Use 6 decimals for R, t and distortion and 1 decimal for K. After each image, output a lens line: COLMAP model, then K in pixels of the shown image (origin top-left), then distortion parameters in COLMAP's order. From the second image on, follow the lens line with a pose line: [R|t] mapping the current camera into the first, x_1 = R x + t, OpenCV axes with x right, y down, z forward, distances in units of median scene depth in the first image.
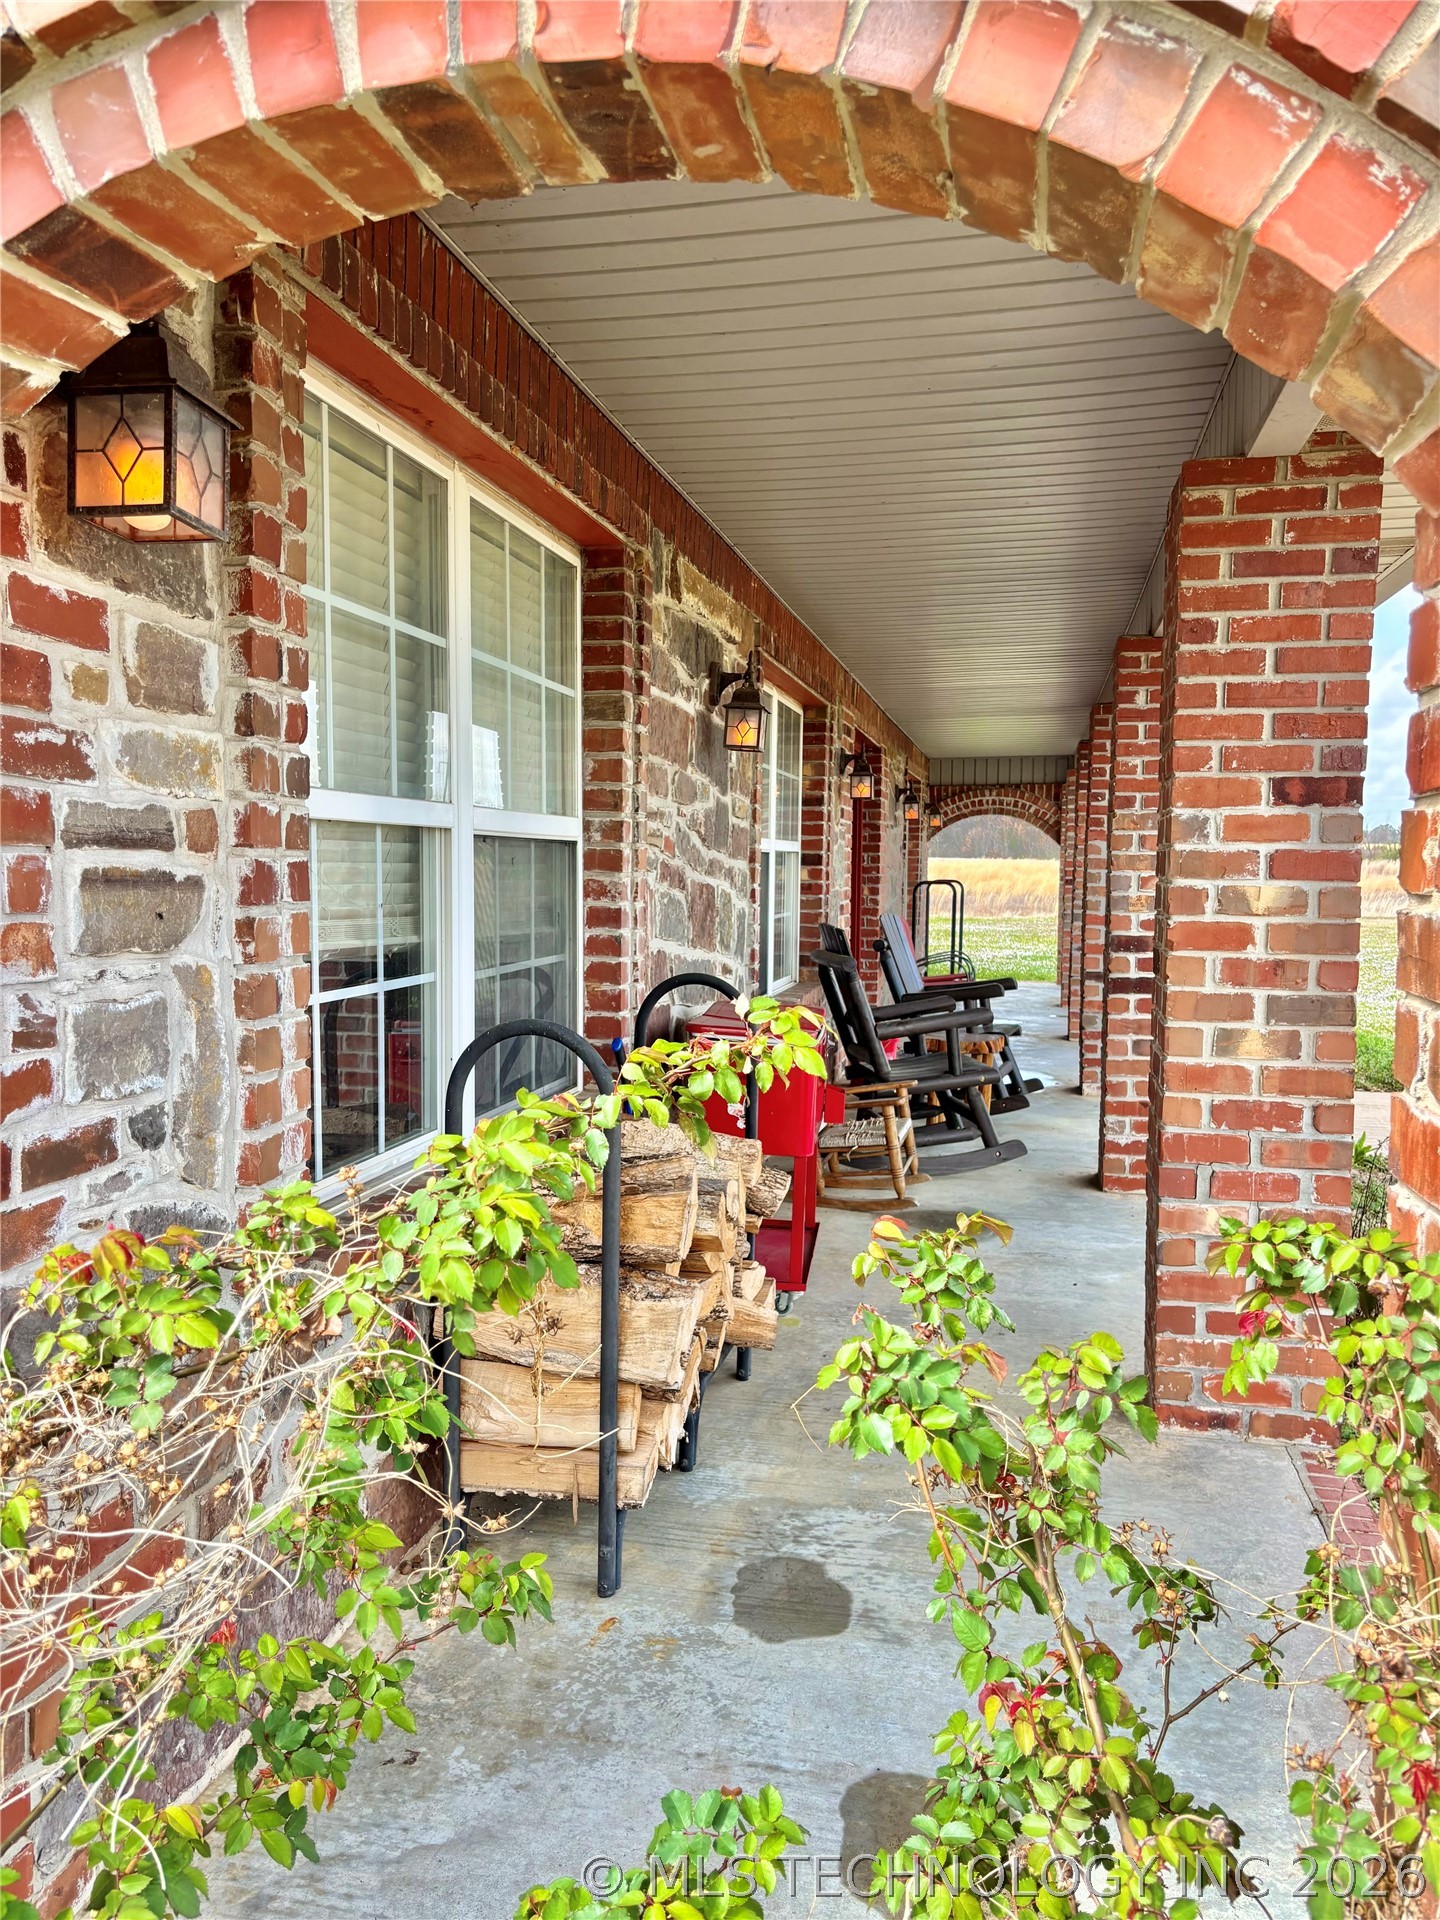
lens RADIAL K [[1450.8, 0, 720.0], [0, 1450.8, 960.0], [0, 0, 1]] dist [0.103997, -0.133420]
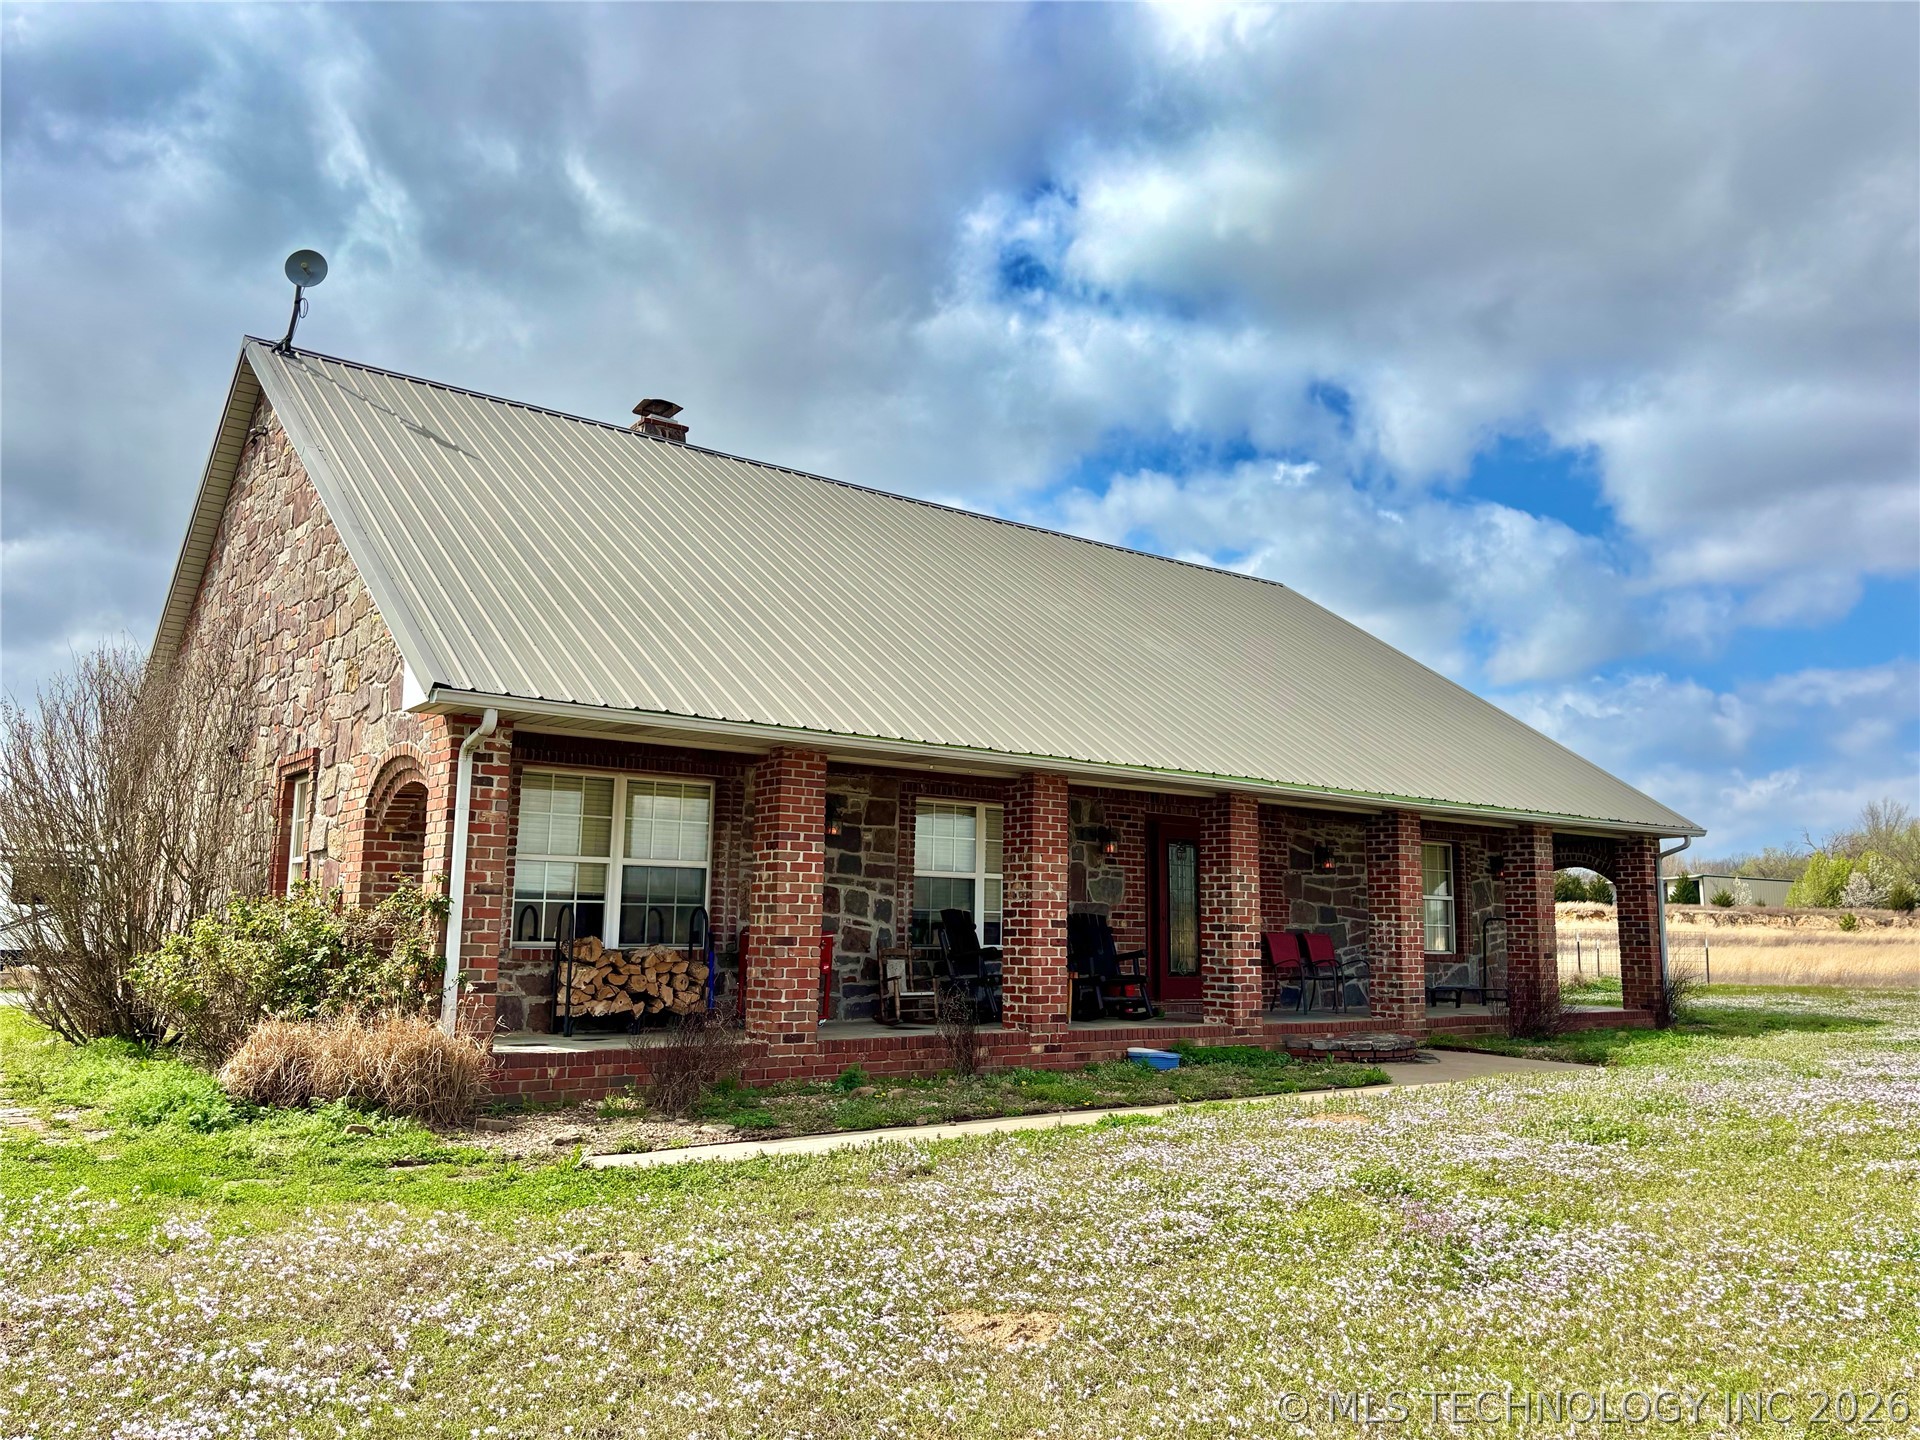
lens RADIAL K [[1465.0, 0, 971.0], [0, 1465.0, 708.8], [0, 0, 1]] dist [0.182517, -0.511781]
pose [[0.762245, -0.095108, -0.640264, 3.034720], [-0.051602, 0.977070, -0.206573, 0.266818], [0.645229, 0.190498, 0.739858, -1.352164]]
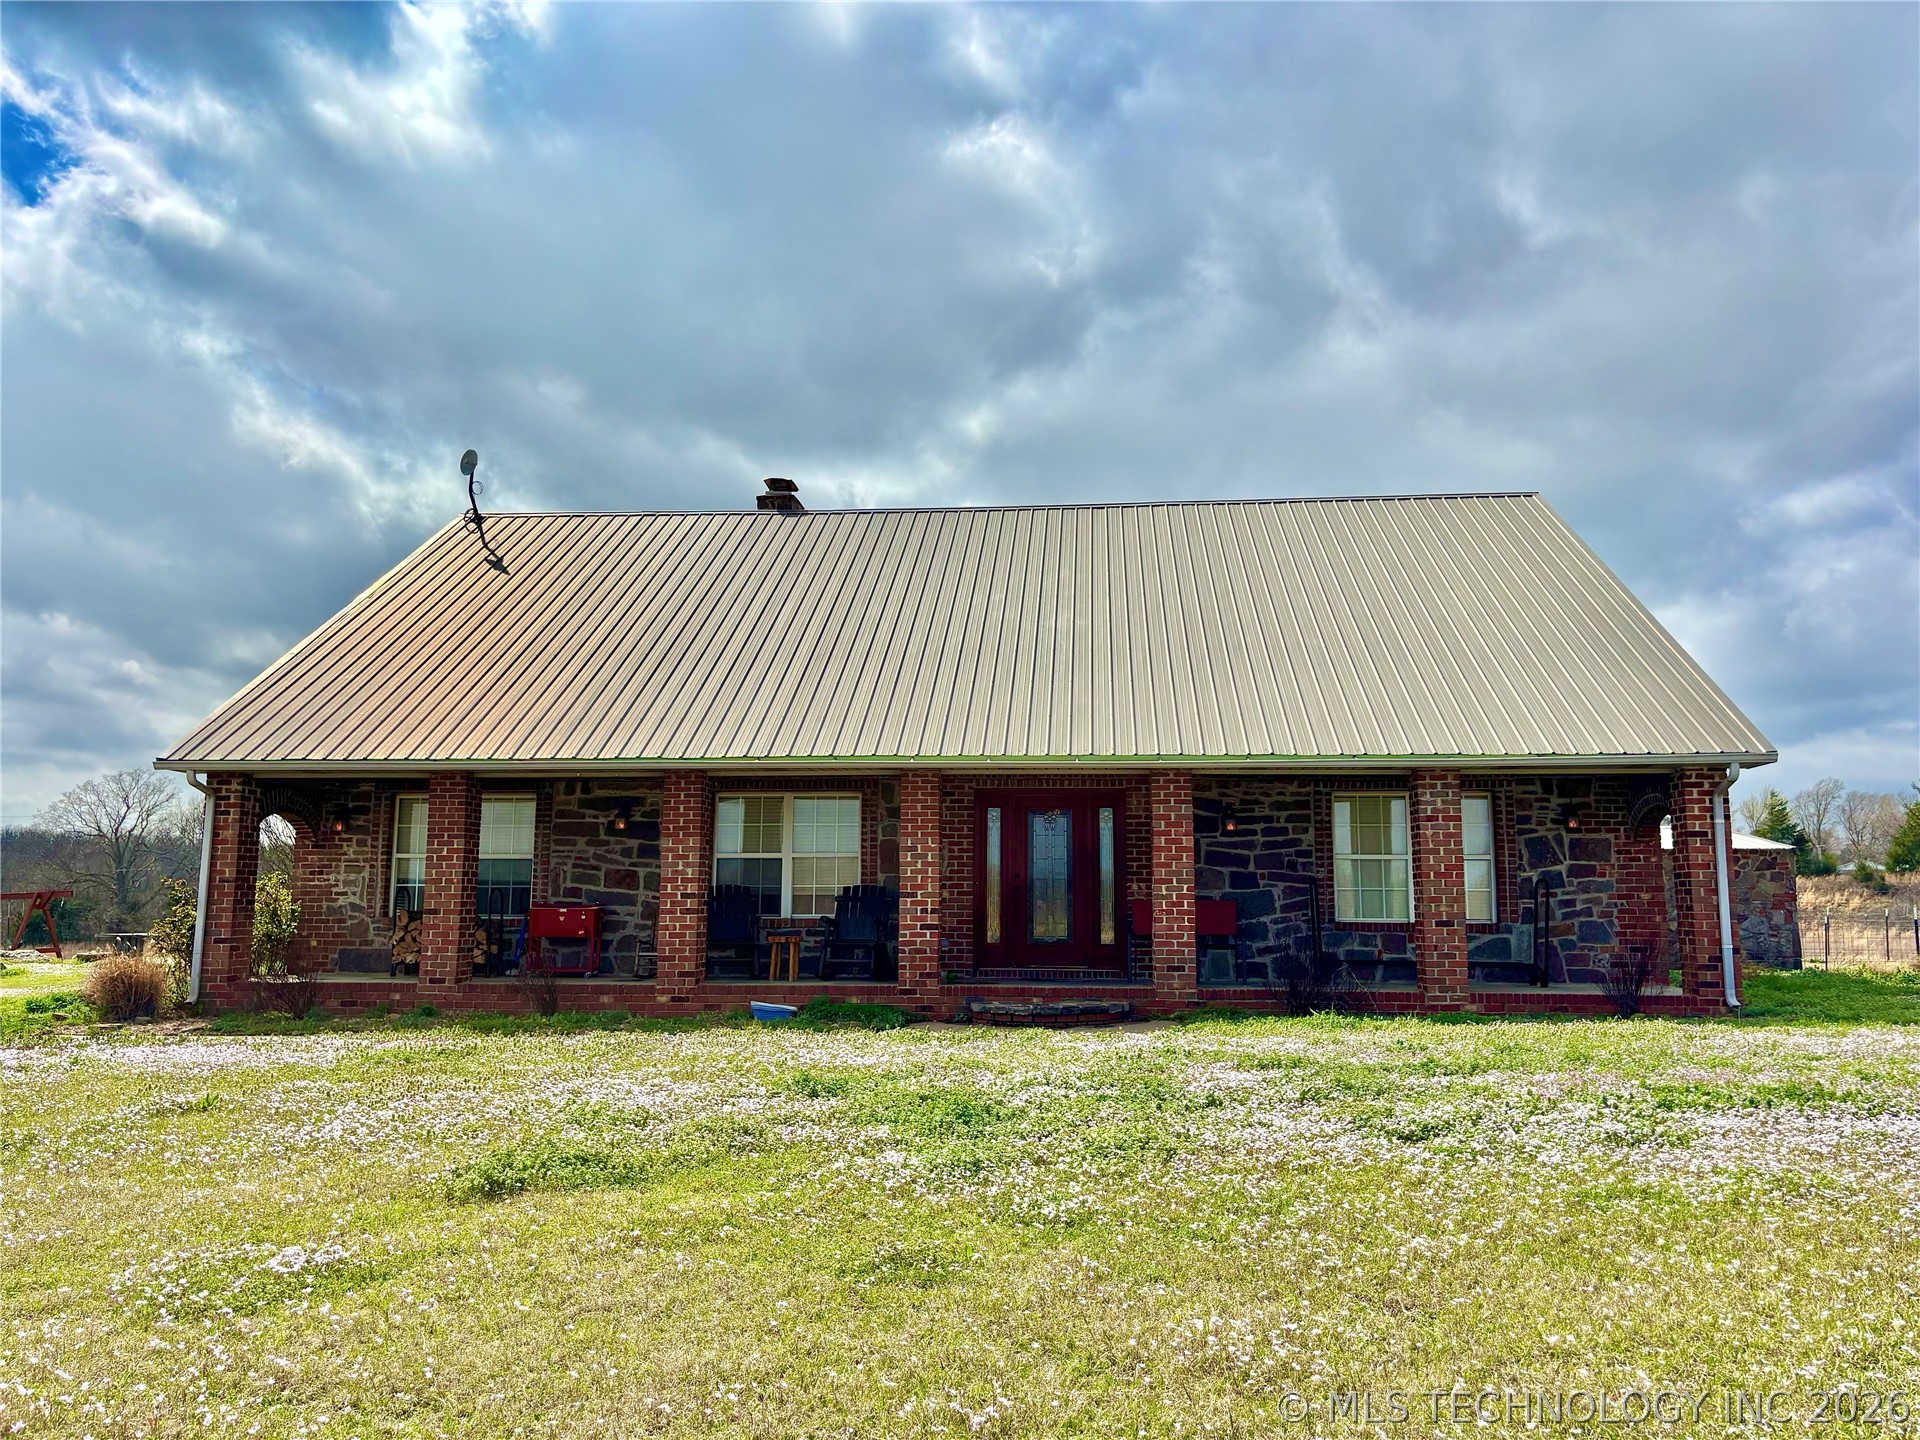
lens RADIAL K [[1465.0, 0, 971.0], [0, 1465.0, 708.8], [0, 0, 1]] dist [0.182517, -0.511781]
pose [[0.093348, -0.139358, -0.985832, 5.488498], [-0.071621, 0.986651, -0.146255, 0.036769], [0.993054, 0.084259, 0.082121, 2.345381]]
